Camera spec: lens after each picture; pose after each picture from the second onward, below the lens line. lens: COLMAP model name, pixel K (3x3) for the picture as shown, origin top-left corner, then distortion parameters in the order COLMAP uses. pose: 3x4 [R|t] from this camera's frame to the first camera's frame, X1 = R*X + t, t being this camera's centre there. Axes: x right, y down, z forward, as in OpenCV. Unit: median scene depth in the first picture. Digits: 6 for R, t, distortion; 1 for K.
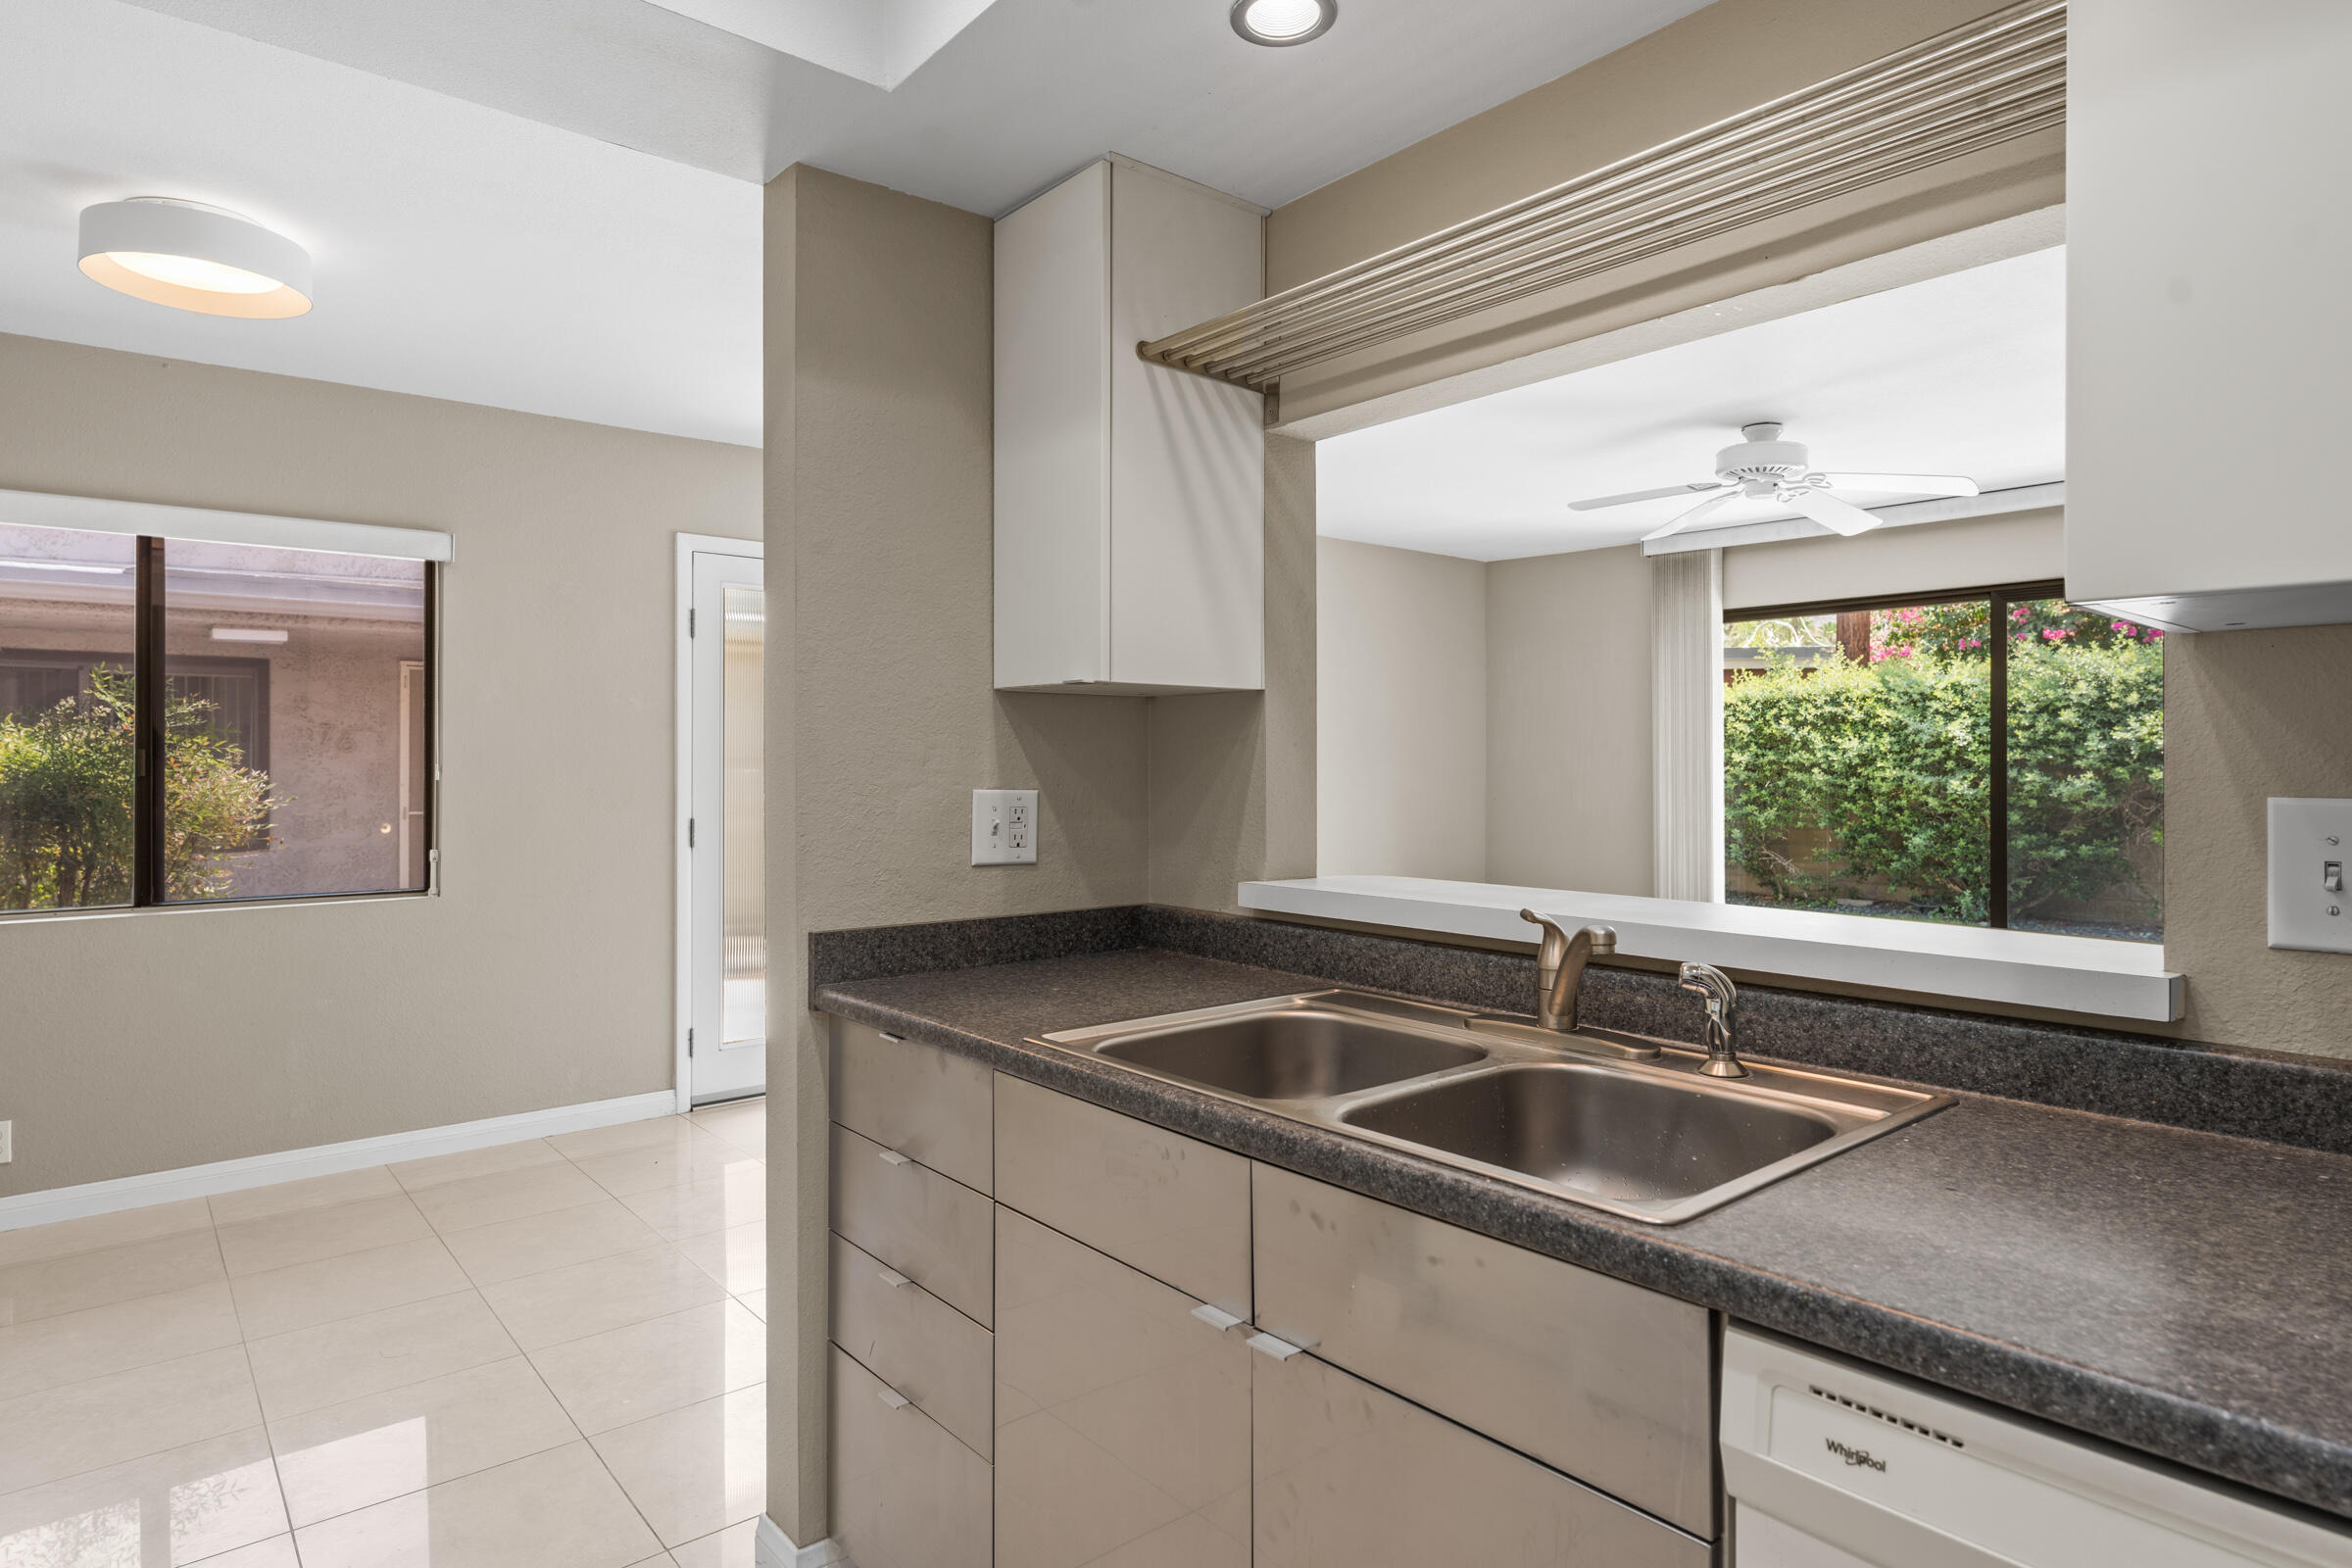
lens RADIAL K [[1253.0, 0, 1158.3], [0, 1253.0, 741.8], [0, 0, 1]] dist [0.005155, 0.000769]
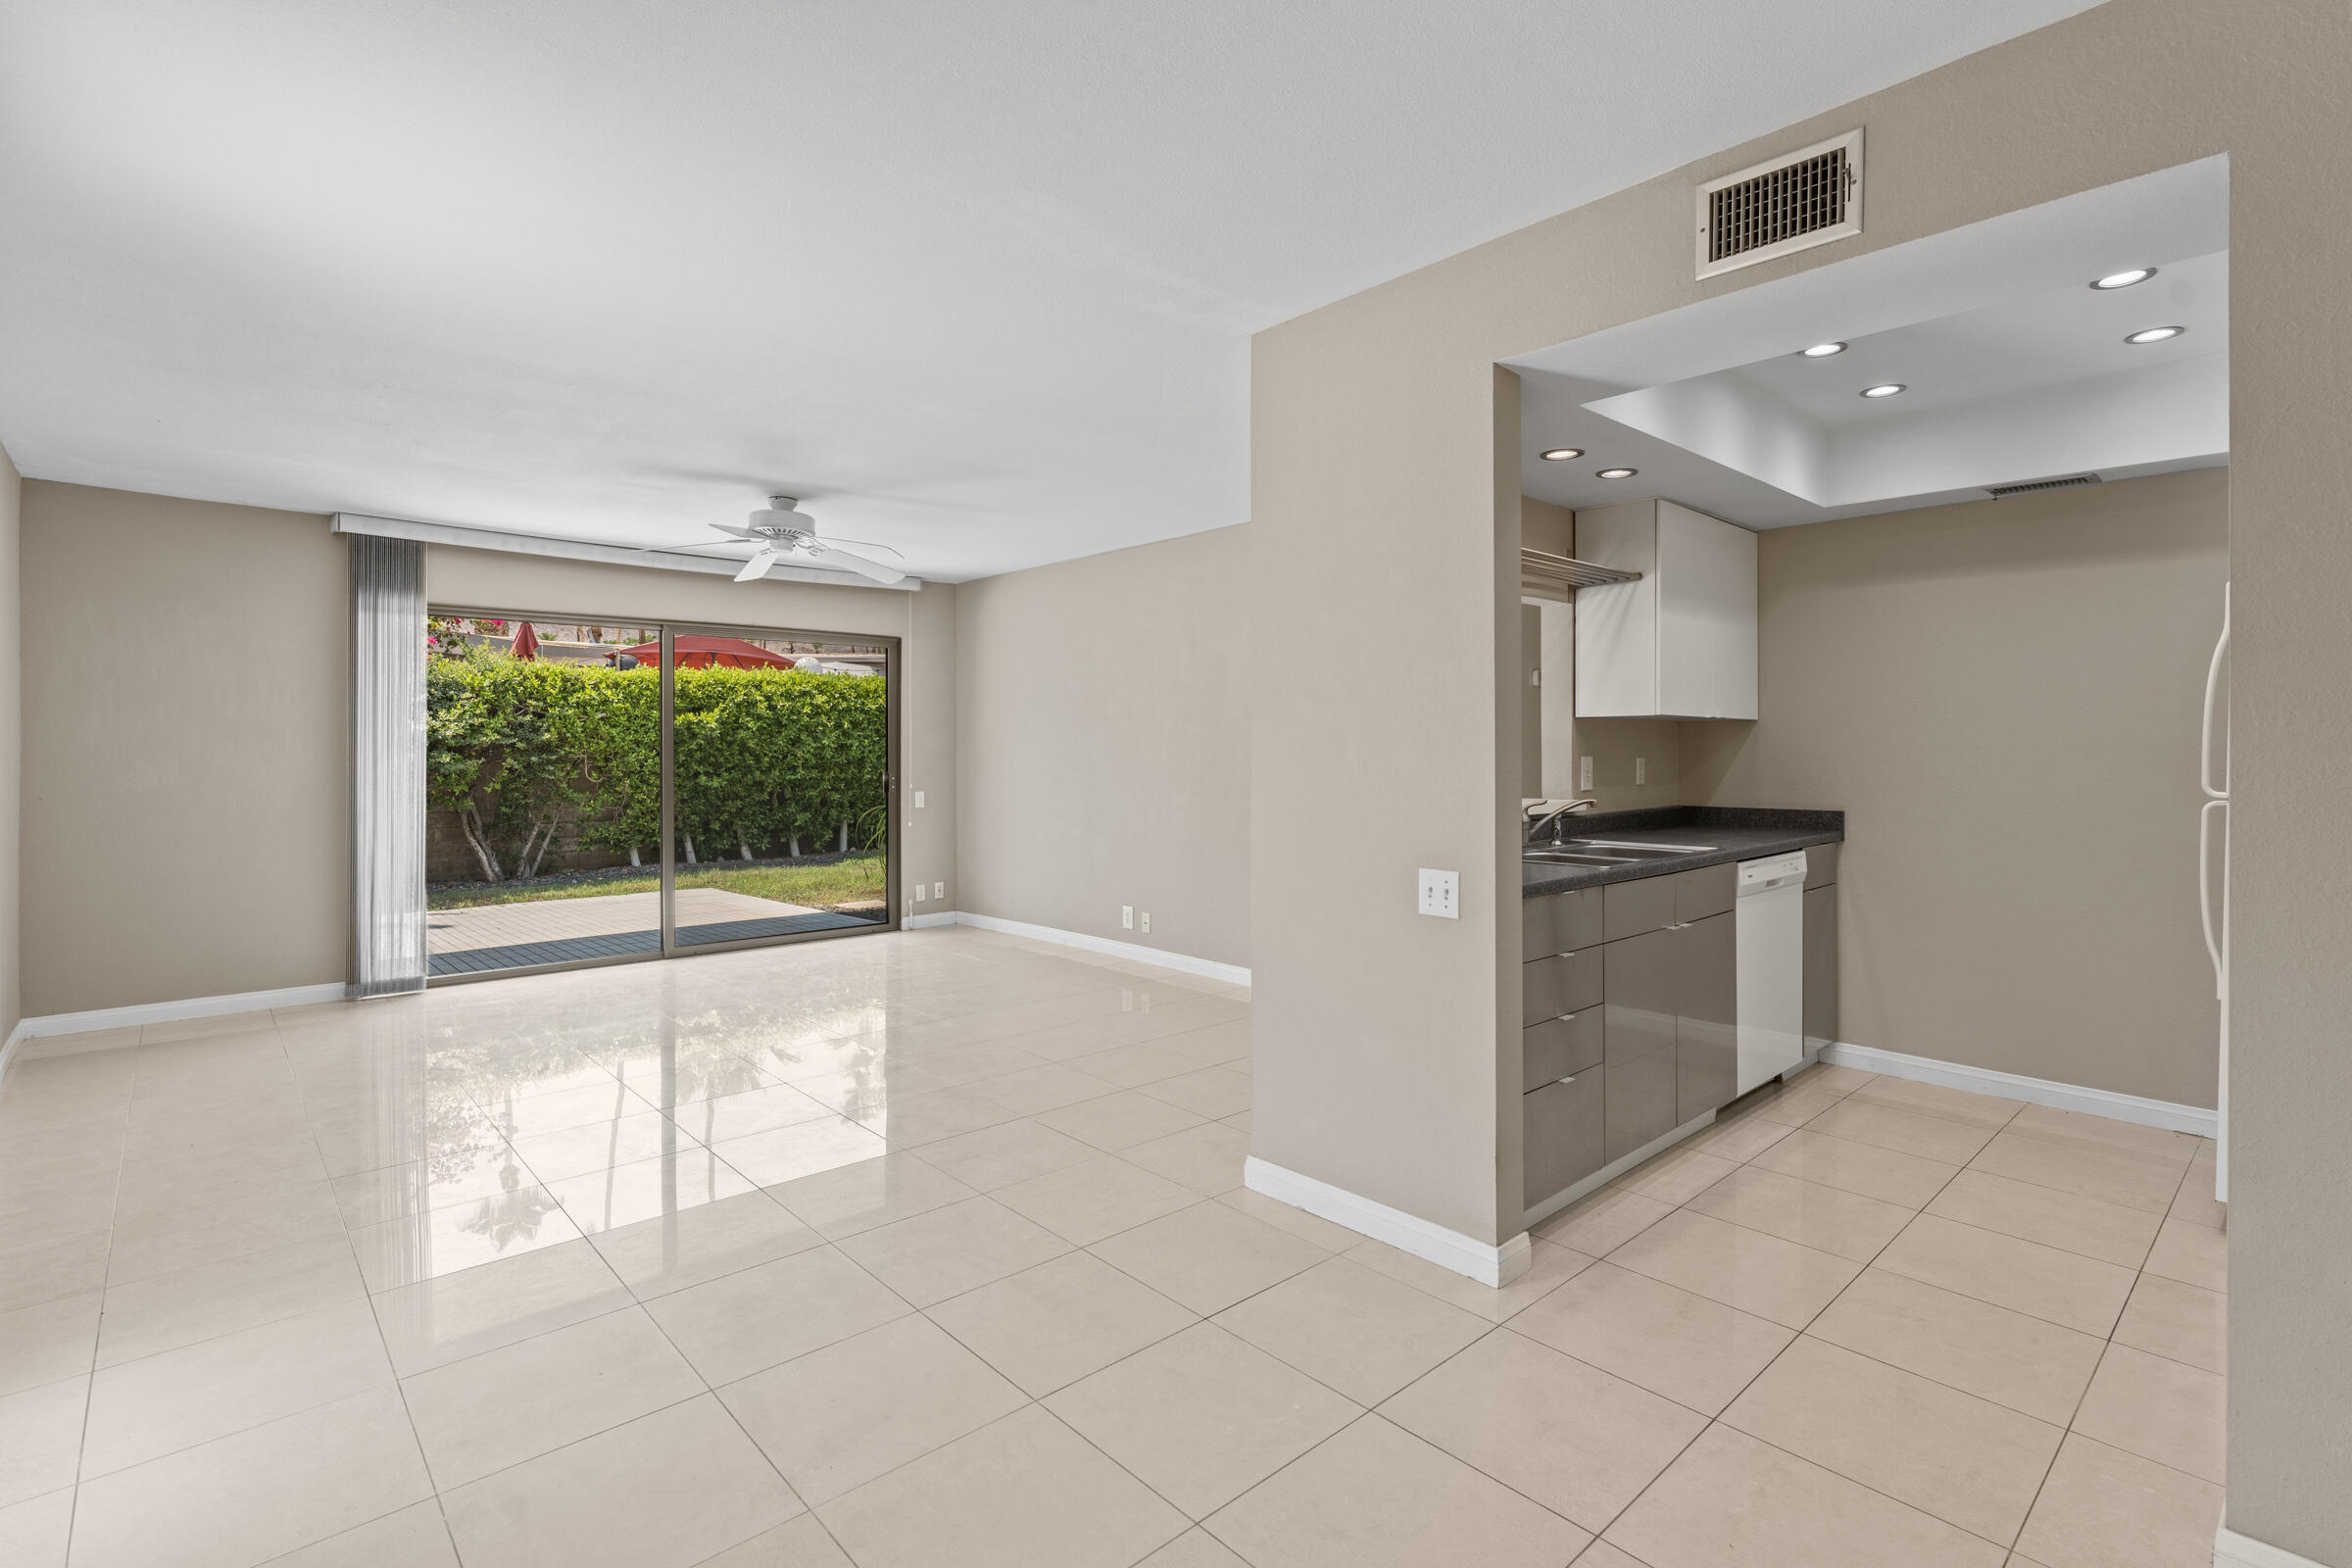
lens RADIAL K [[1096.5, 0, 1176.5], [0, 1096.5, 747.2], [0, 0, 1]] dist [-0.001377, -0.000701]
pose [[-0.042317, 0.000496, 0.999104, -0.308612], [-0.015906, 0.999873, -0.001170, 0.003440], [-0.998978, -0.015941, -0.042303, 0.278347]]
